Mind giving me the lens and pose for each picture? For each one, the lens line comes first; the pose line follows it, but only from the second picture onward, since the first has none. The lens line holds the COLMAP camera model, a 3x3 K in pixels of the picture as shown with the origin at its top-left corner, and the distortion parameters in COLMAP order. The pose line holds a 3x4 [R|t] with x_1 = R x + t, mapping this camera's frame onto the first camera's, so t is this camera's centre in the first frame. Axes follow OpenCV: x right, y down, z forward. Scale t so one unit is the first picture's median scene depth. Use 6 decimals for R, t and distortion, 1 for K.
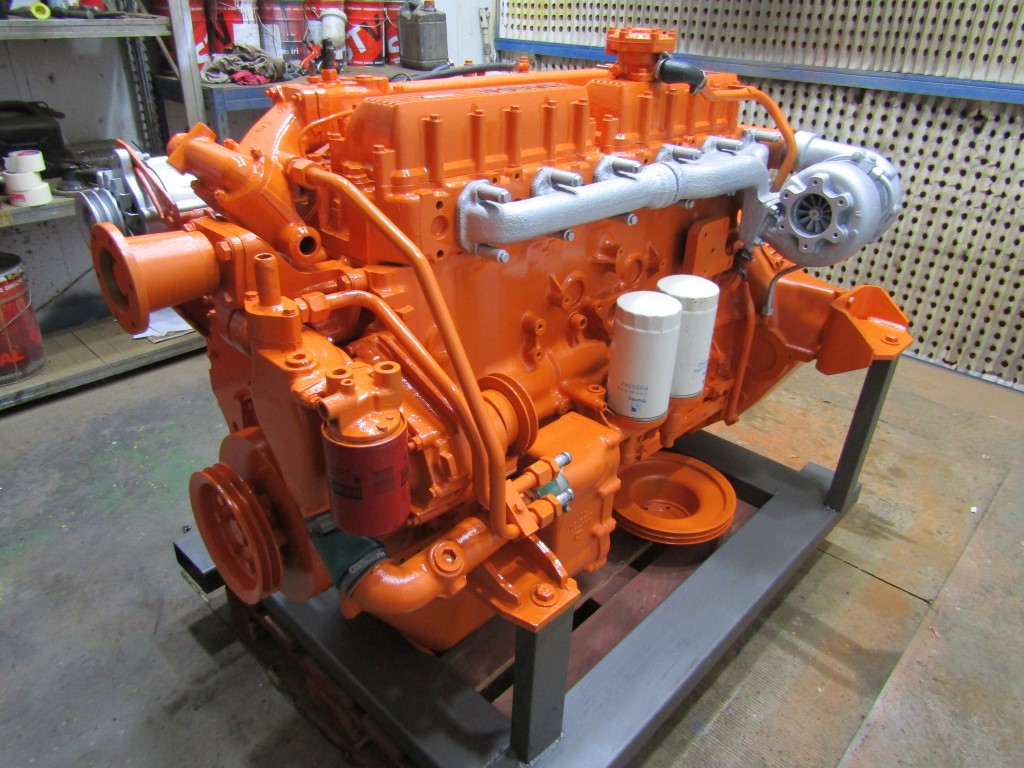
lens RADIAL K [[720.0, 0, 512.0], [0, 720.0, 384.0], [0, 0, 1]] dist [-0.013289, 0.000215]
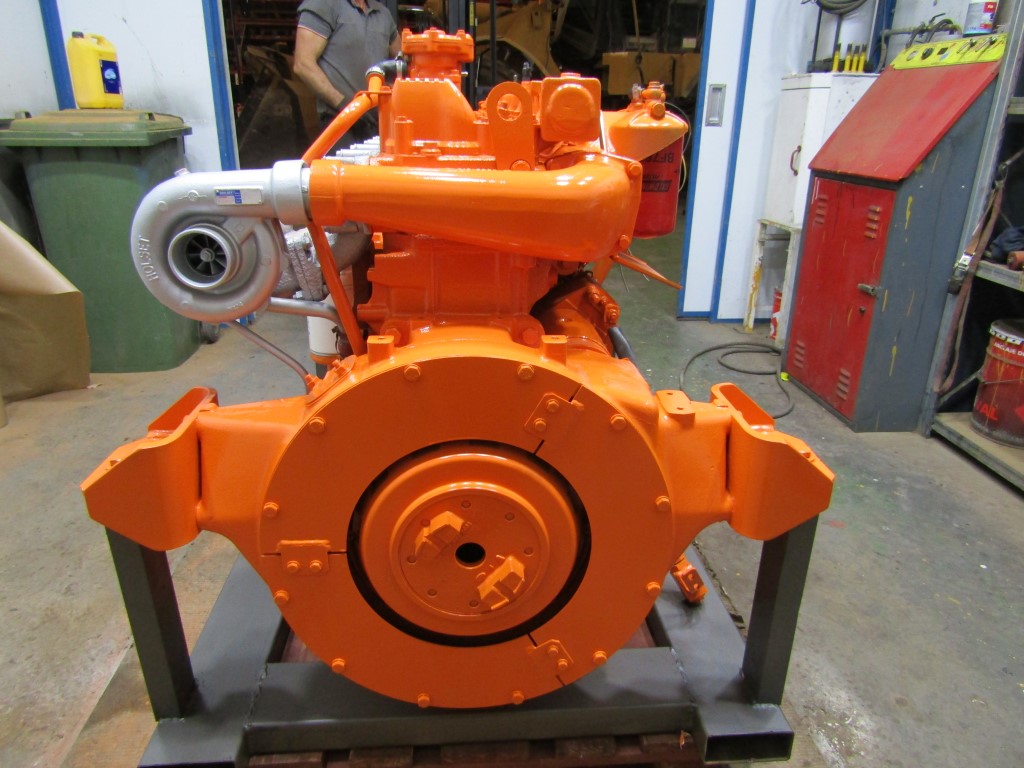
lens RADIAL K [[720.0, 0, 512.0], [0, 720.0, 384.0], [0, 0, 1]] dist [-0.013289, 0.000215]
pose [[-0.665197, 0.228872, -0.710725, 0.492457], [-0.388807, 0.706455, 0.591397, -0.418290], [0.637449, 0.669731, -0.380945, 0.949619]]
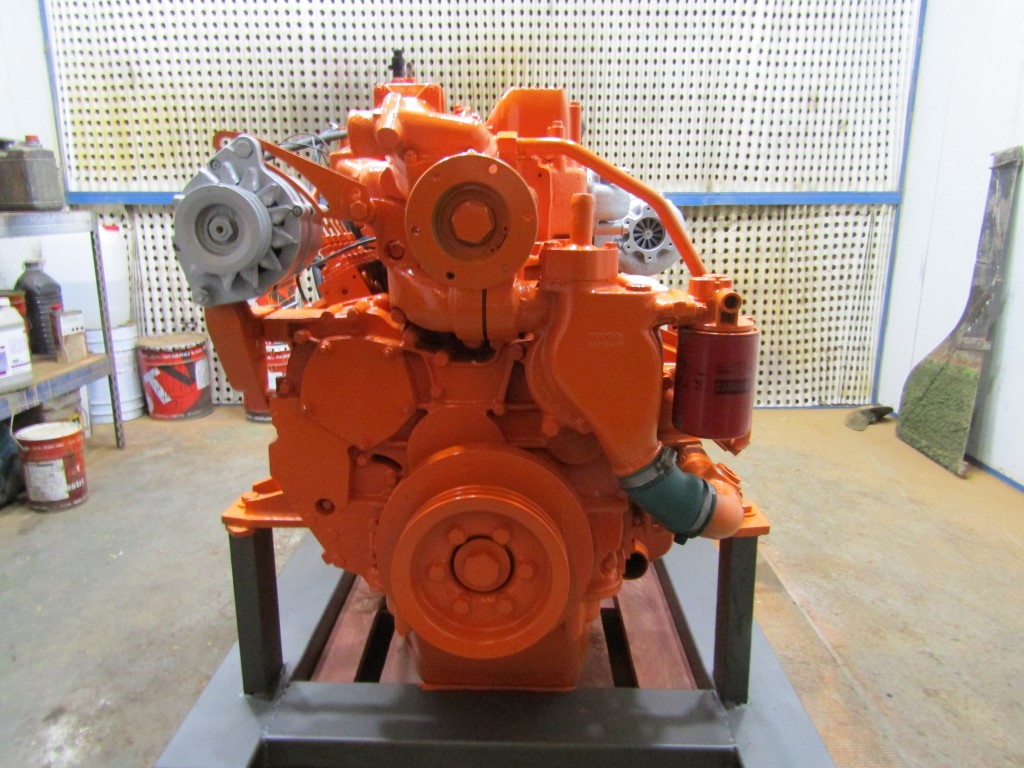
lens RADIAL K [[720.0, 0, 512.0], [0, 720.0, 384.0], [0, 0, 1]] dist [-0.013289, 0.000215]
pose [[0.739269, -0.187001, 0.646925, -0.390036], [0.338850, 0.933489, -0.117383, 0.052697], [-0.581947, 0.305988, 0.753465, 0.141105]]
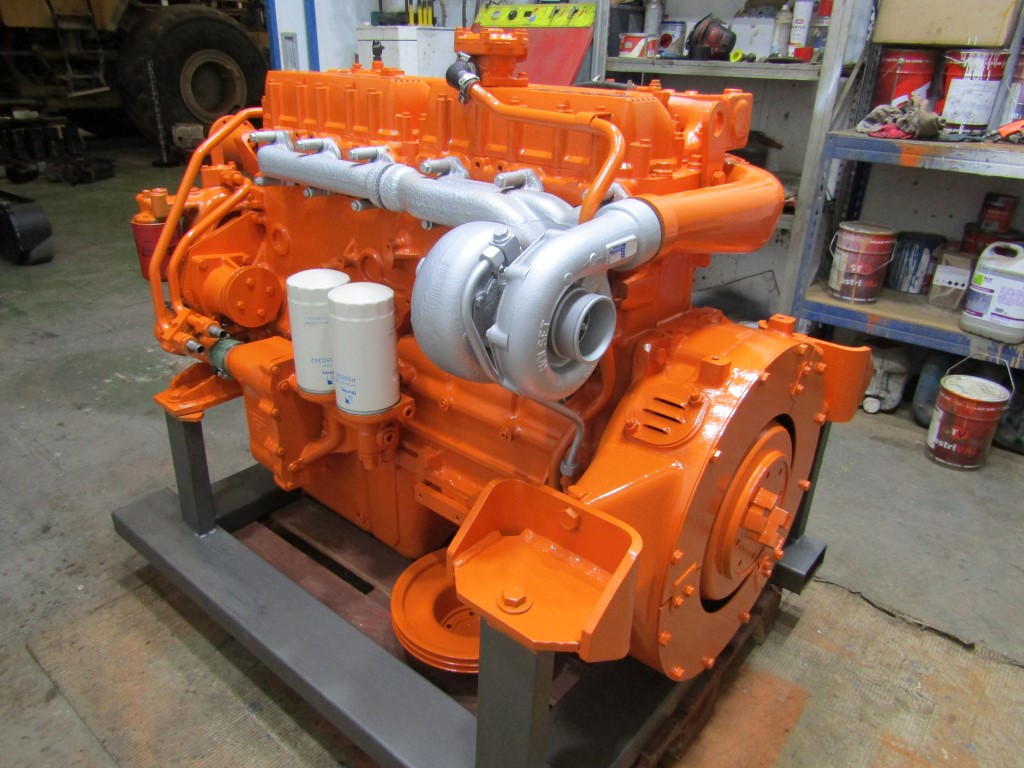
lens RADIAL K [[720.0, 0, 512.0], [0, 720.0, 384.0], [0, 0, 1]] dist [-0.013289, 0.000215]
pose [[0.071062, 0.398500, -0.914411, 0.630550], [-0.495426, 0.809760, 0.314392, -0.233606], [0.865739, 0.430681, 0.254970, 0.533439]]
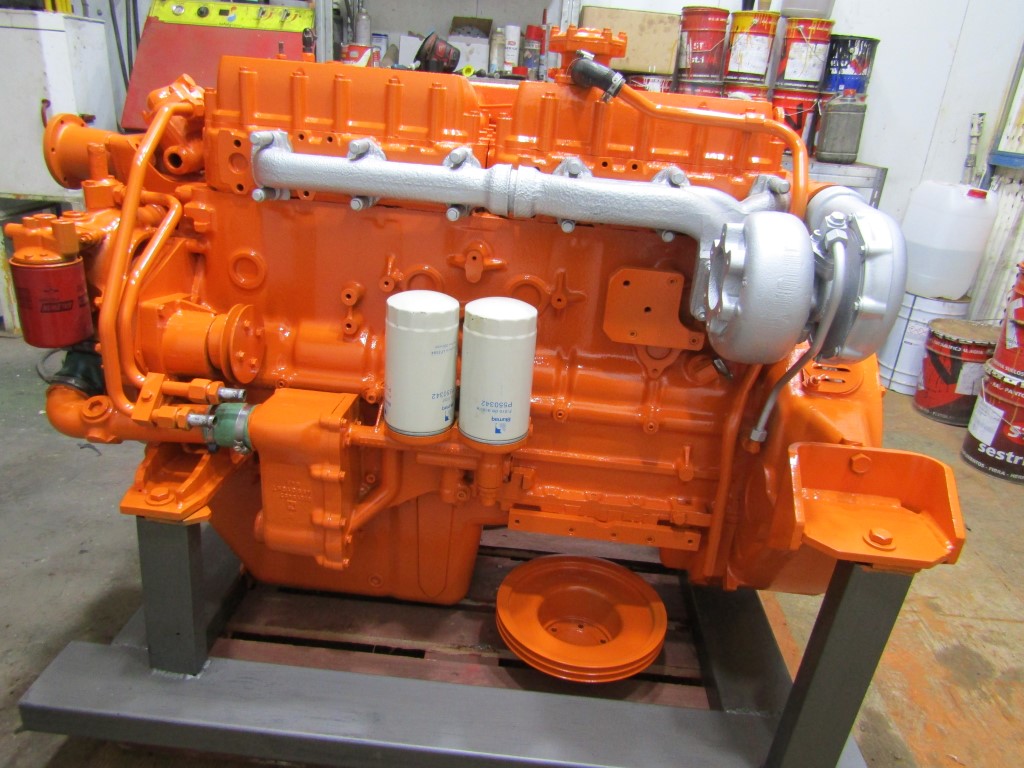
lens RADIAL K [[720.0, 0, 512.0], [0, 720.0, 384.0], [0, 0, 1]] dist [-0.013289, 0.000215]
pose [[0.640382, 0.306641, -0.704189, 0.475771], [-0.416536, 0.908960, 0.017015, -0.041334], [0.645298, 0.282424, 0.709808, 0.237850]]
